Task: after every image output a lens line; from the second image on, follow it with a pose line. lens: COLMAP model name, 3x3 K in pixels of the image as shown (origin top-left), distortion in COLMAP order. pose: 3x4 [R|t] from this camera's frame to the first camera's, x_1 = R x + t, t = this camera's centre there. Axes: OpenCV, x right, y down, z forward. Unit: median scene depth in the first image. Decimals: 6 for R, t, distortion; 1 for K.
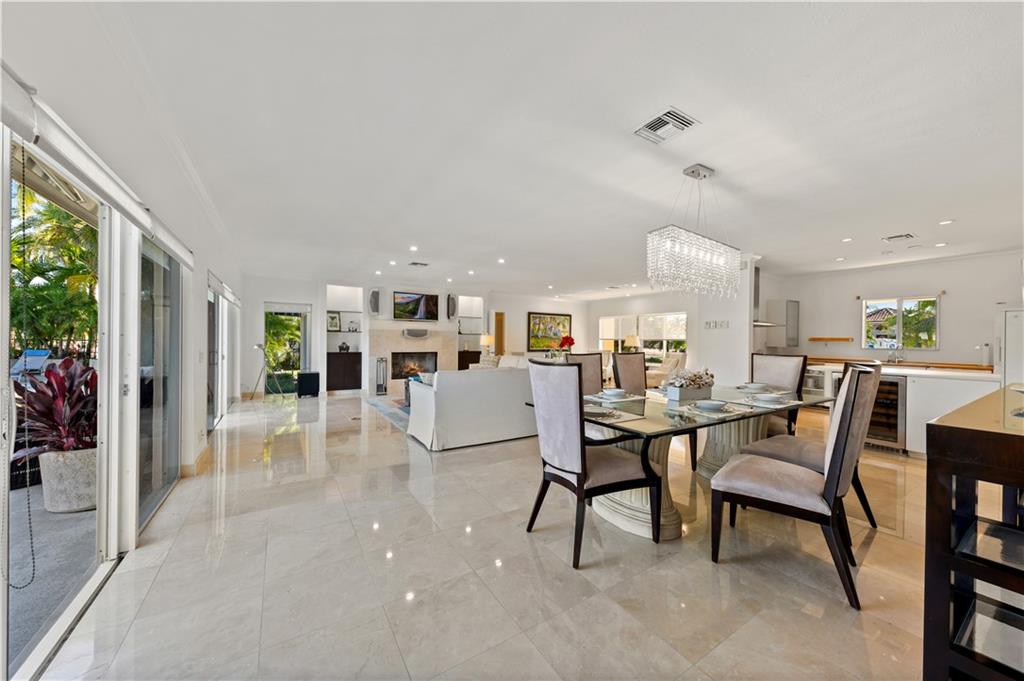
lens RADIAL K [[359.5, 0, 509.5], [0, 359.5, 339.0], [0, 0, 1]] dist [0.000010, -0.000163]
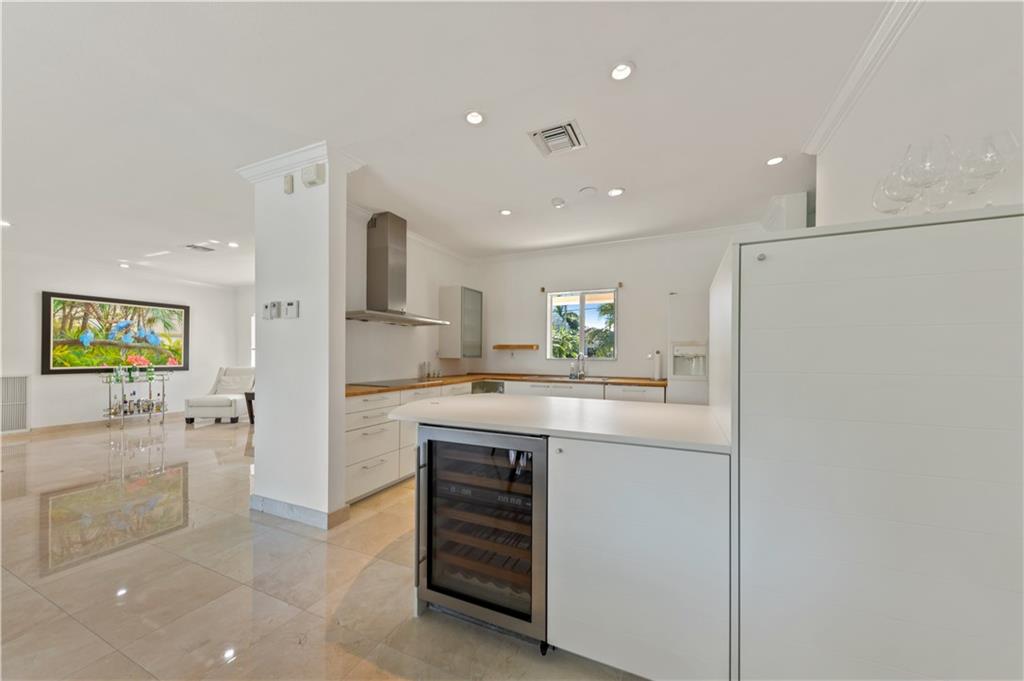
lens RADIAL K [[362.4, 0, 510.2], [0, 362.4, 353.6], [0, 0, 1]] dist [-0.000314, -0.000064]
pose [[0.836296, -0.003745, 0.548266, 0.404789], [0.002269, 0.999992, 0.003370, 0.009987], [-0.548274, -0.001574, 0.836297, 0.332717]]
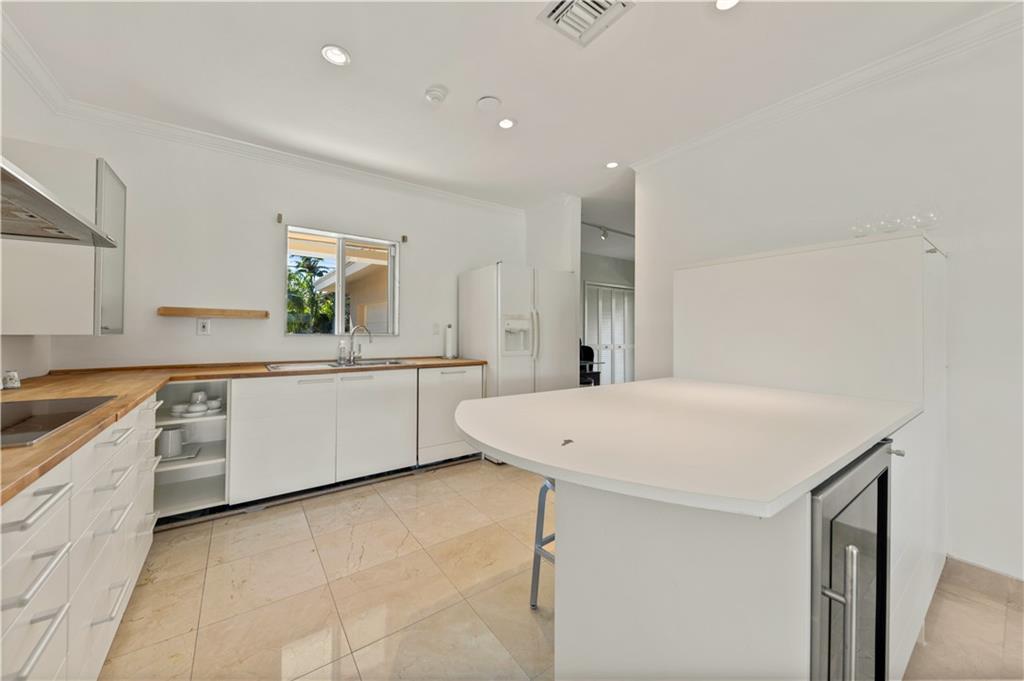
lens RADIAL K [[376.1, 0, 509.4], [0, 376.1, 329.2], [0, 0, 1]] dist [0.000277, 0.000004]
pose [[-0.065701, -0.004376, 0.997830, 0.395341], [-0.007883, 0.999961, 0.003866, 0.011966], [-0.997808, -0.007612, -0.065733, 0.597894]]
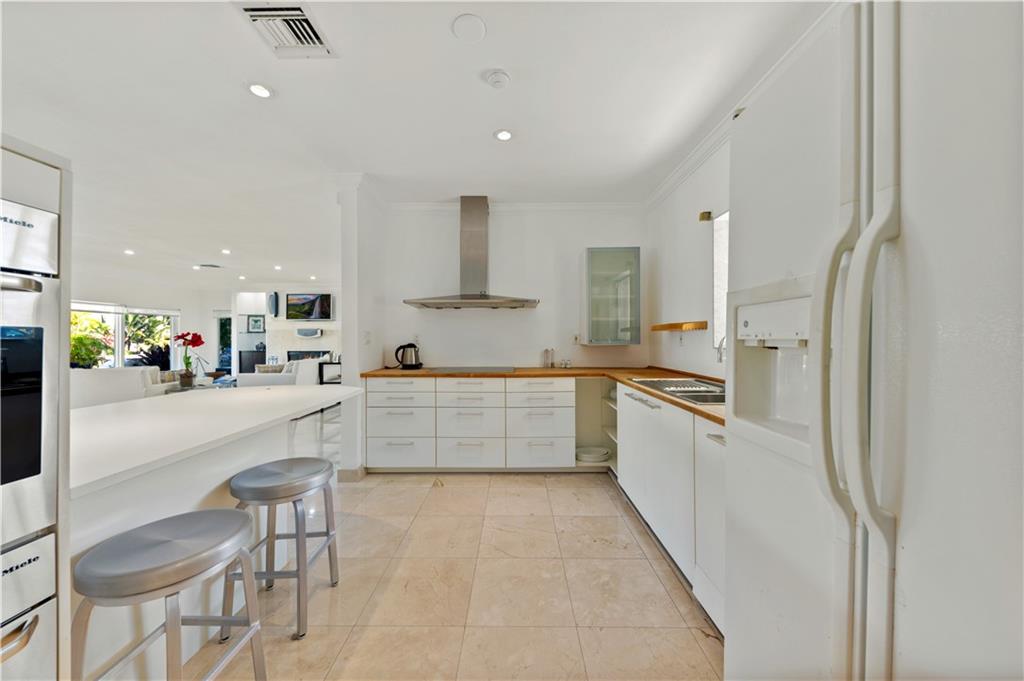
lens RADIAL K [[357.4, 0, 512.0], [0, 357.4, 340.5], [0, 0, 1]] dist [0.000638, 0.000014]
pose [[0.846544, -0.008996, -0.532243, 0.787675], [0.010135, 0.999948, -0.000781, 0.013259], [0.532223, -0.004733, 0.846591, 0.450388]]
